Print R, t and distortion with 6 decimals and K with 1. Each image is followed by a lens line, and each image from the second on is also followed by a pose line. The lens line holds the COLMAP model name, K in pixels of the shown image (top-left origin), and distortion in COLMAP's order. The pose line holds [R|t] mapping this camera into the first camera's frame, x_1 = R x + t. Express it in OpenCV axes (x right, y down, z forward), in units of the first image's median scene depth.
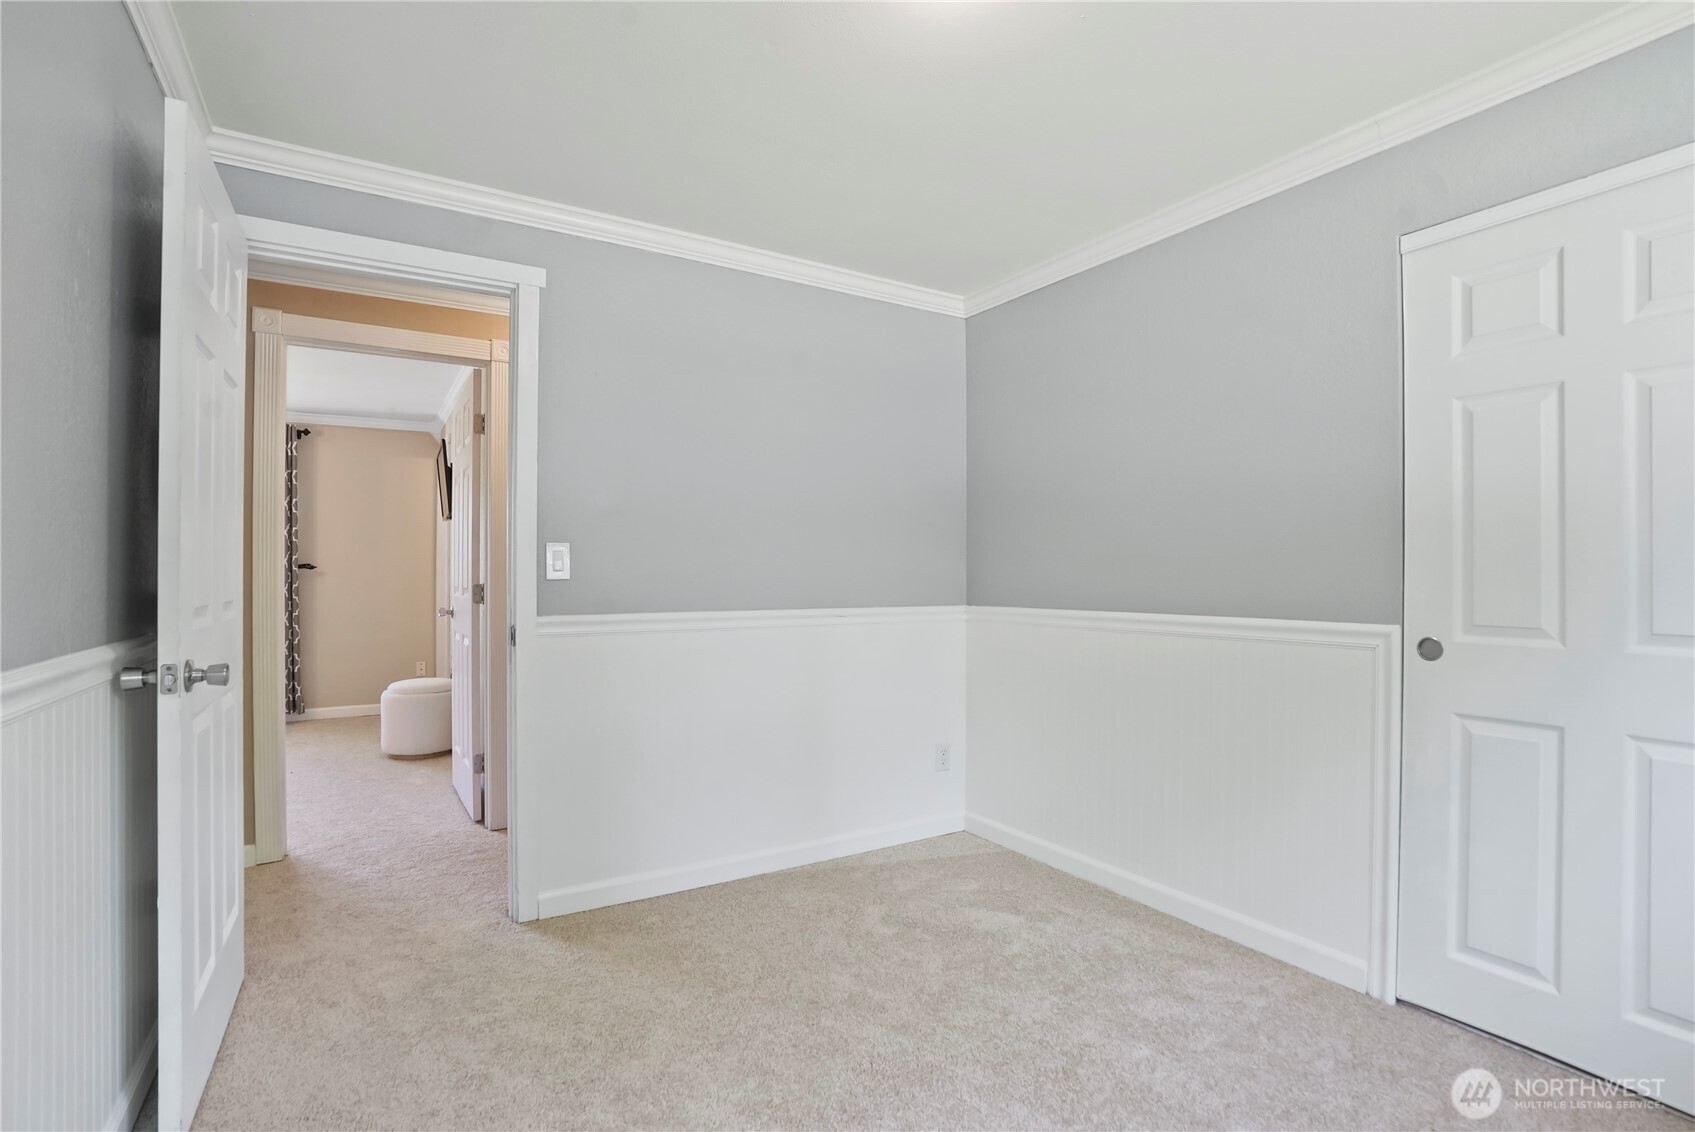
lens RADIAL K [[801.1, 0, 845.7], [0, 801.1, 570.0], [0, 0, 1]] dist [-0.043570, 0.009834]
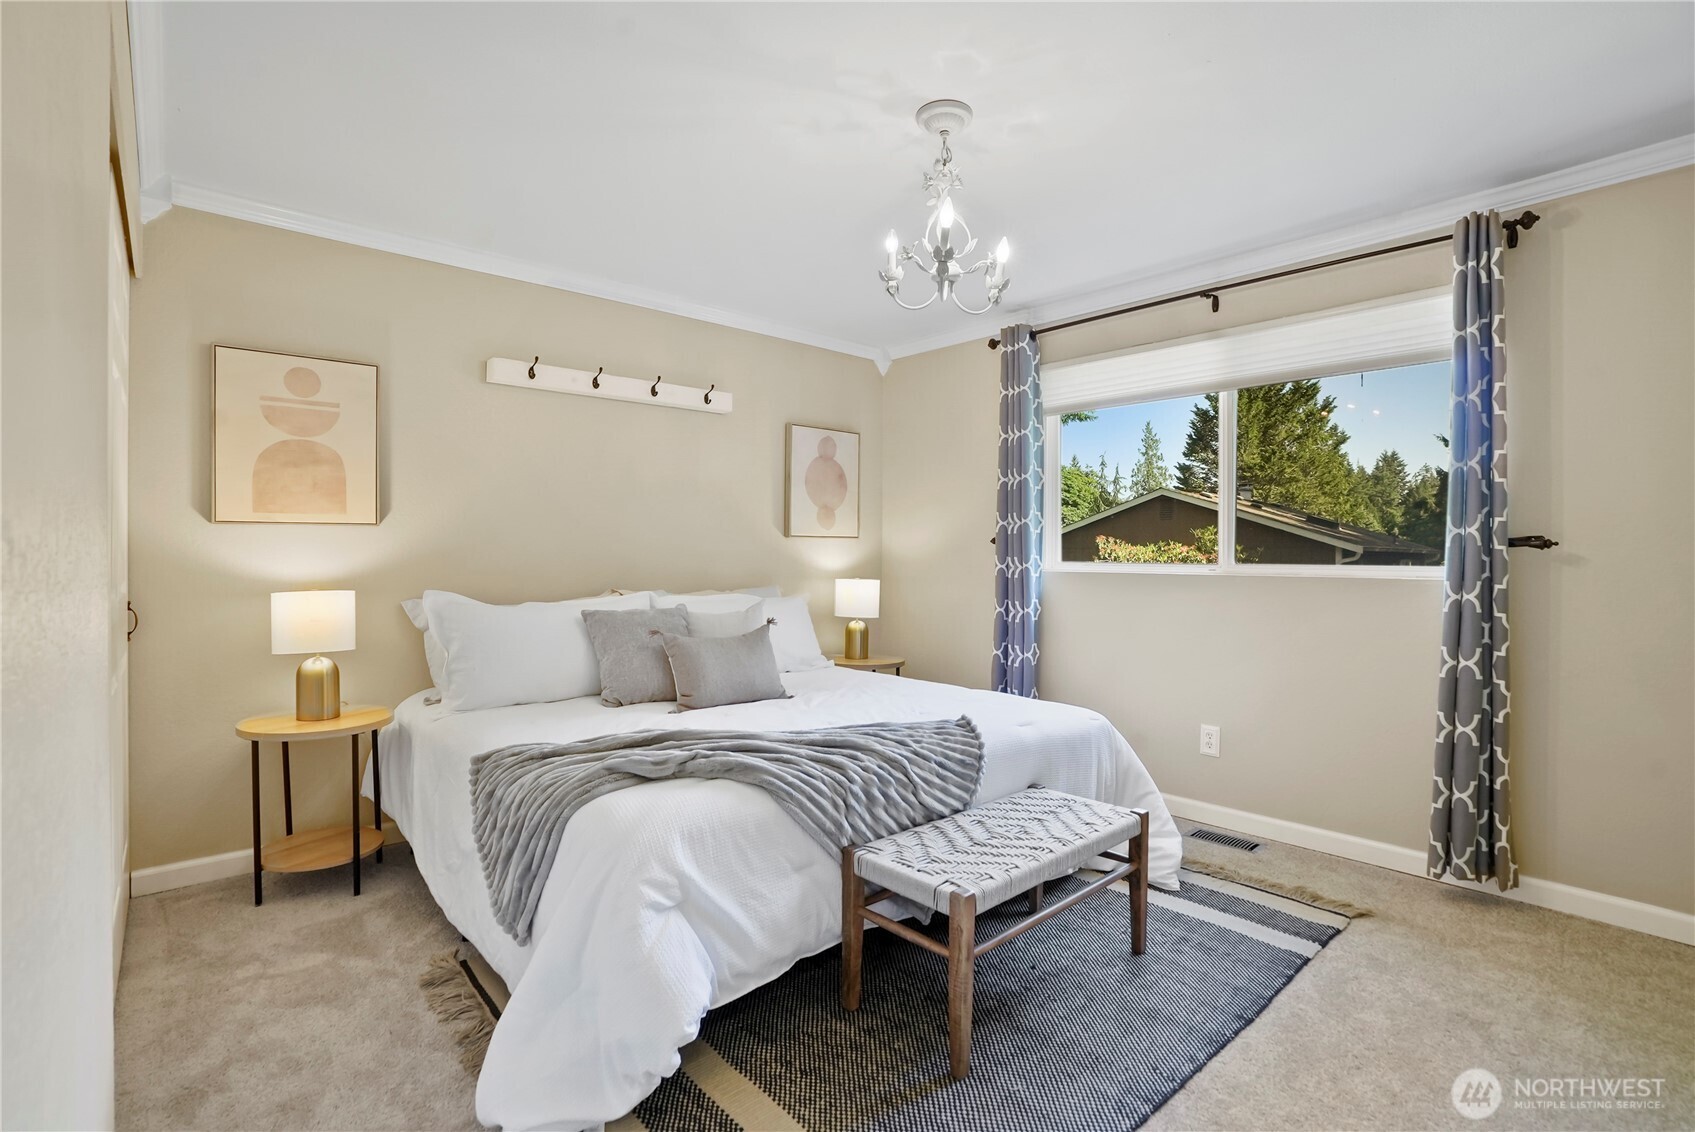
lens RADIAL K [[801.1, 0, 844.7], [0, 801.1, 564.5], [0, 0, 1]] dist [-0.043570, 0.009834]
pose [[0.179792, 0.015134, -0.983588, -0.348631], [0.004096, 0.999861, 0.016133, -0.000731], [0.983696, -0.006929, 0.179705, 0.574499]]
